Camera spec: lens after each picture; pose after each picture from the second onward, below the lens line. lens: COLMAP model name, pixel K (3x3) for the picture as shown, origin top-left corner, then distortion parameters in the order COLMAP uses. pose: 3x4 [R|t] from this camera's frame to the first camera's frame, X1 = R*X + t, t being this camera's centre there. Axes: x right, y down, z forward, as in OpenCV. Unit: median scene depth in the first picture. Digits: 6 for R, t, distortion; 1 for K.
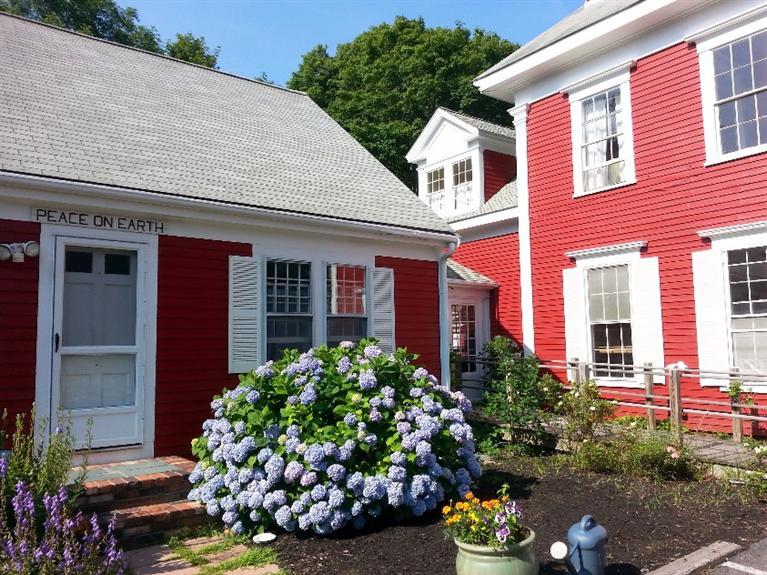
lens RADIAL K [[627.1, 0, 383.5], [0, 627.1, 287.5], [0, 0, 1]] dist [0.138585, -0.251423]
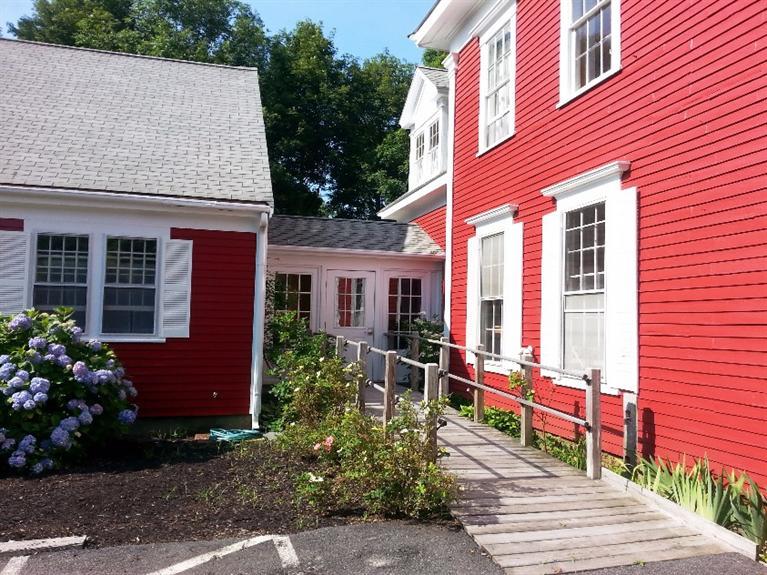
lens RADIAL K [[643.6, 0, 383.5], [0, 643.6, 287.5], [0, 0, 1]] dist [0.012627, 0.002842]
pose [[0.923562, 0.012100, -0.383257, 0.656083], [0.002005, 0.999336, 0.036382, 0.007828], [0.383443, -0.034369, 0.922925, 0.159172]]
